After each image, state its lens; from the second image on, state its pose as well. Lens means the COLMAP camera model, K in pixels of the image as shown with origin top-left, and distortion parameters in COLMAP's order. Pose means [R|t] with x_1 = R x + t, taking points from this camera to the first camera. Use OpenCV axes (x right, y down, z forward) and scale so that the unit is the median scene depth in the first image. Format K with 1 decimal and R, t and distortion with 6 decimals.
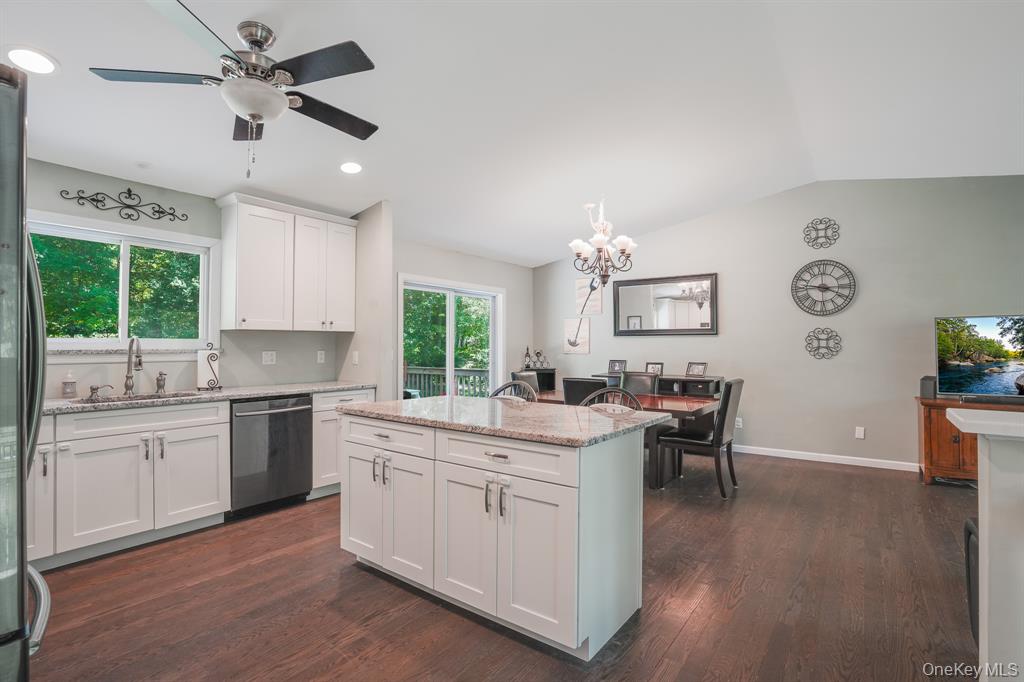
lens RADIAL K [[478.2, 0, 510.1], [0, 478.2, 338.8], [0, 0, 1]] dist [-0.034245, 0.012613]
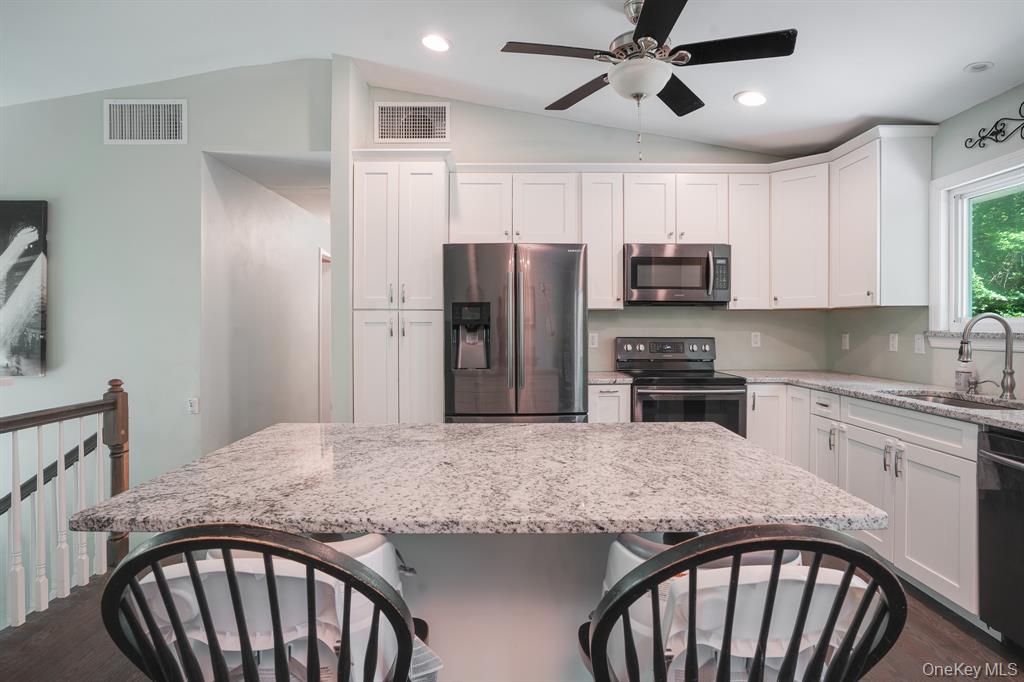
lens RADIAL K [[544.6, 0, 513.1], [0, 544.6, 335.9], [0, 0, 1]] dist [-0.030706, 0.017036]
pose [[-0.797918, 0.012146, -0.602643, 0.127545], [0.009231, 0.999926, 0.007931, 0.007361], [0.602695, 0.000766, -0.797971, 0.623858]]
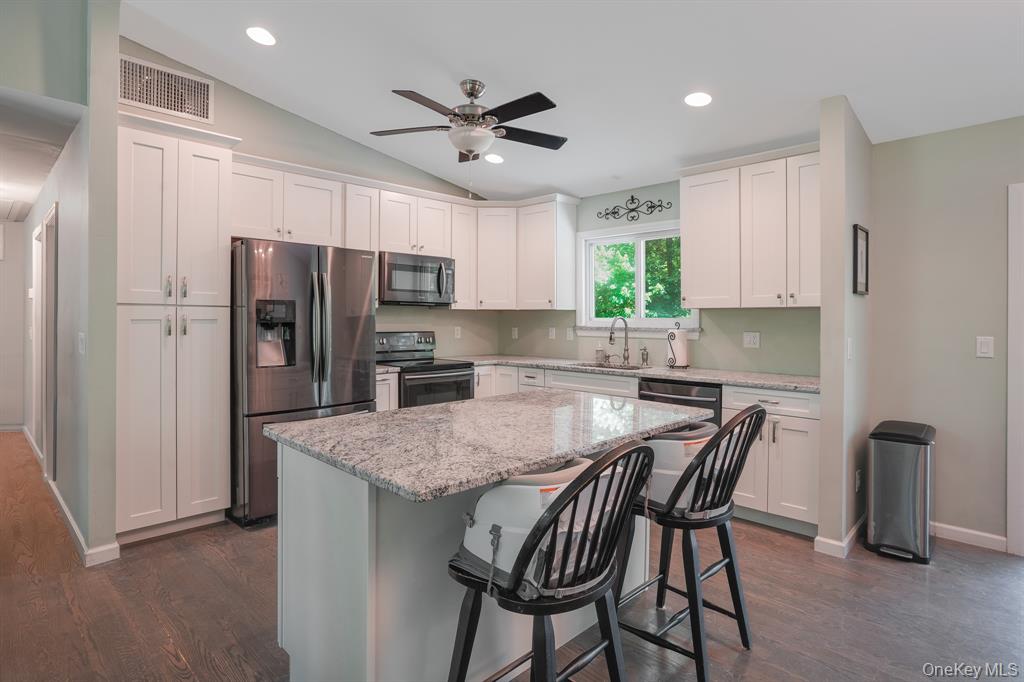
lens RADIAL K [[544.6, 0, 511.8], [0, 544.6, 317.3], [0, 0, 1]] dist [-0.030706, 0.017036]
pose [[-0.133708, -0.001906, -0.991019, 0.336751], [0.009874, 0.999946, -0.003256, -0.000923], [0.990972, -0.010221, -0.133682, 0.468618]]
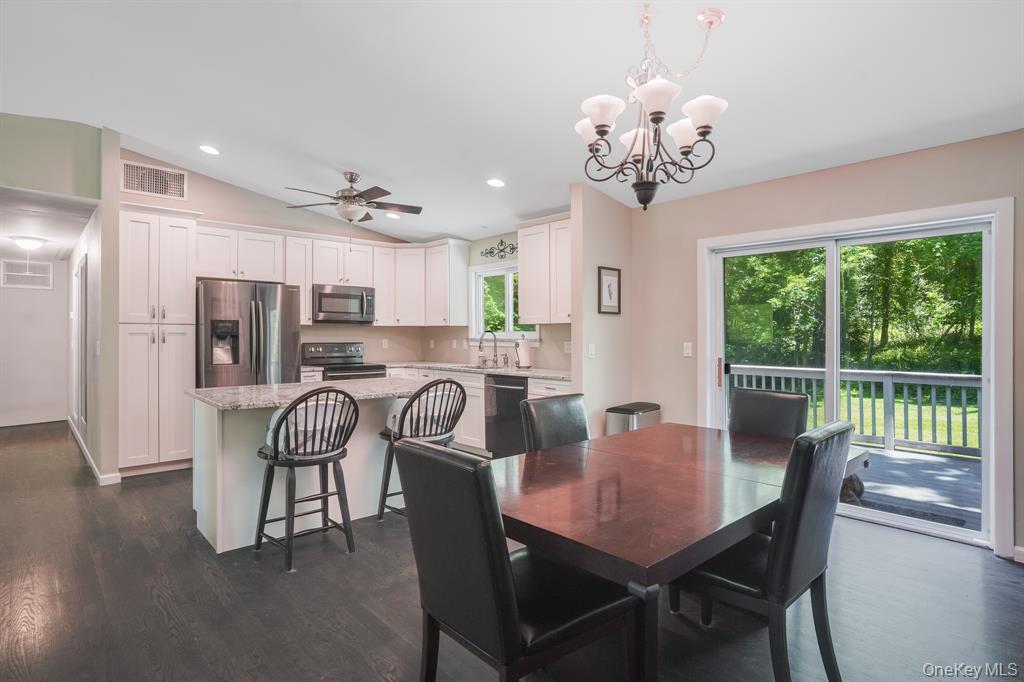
lens RADIAL K [[544.6, 0, 510.3], [0, 544.6, 331.3], [0, 0, 1]] dist [-0.030706, 0.017036]
pose [[-0.185824, -0.005864, -0.982566, 0.551294], [0.013056, 0.999879, -0.008436, 0.007183], [0.982496, -0.014396, -0.185725, 0.736613]]
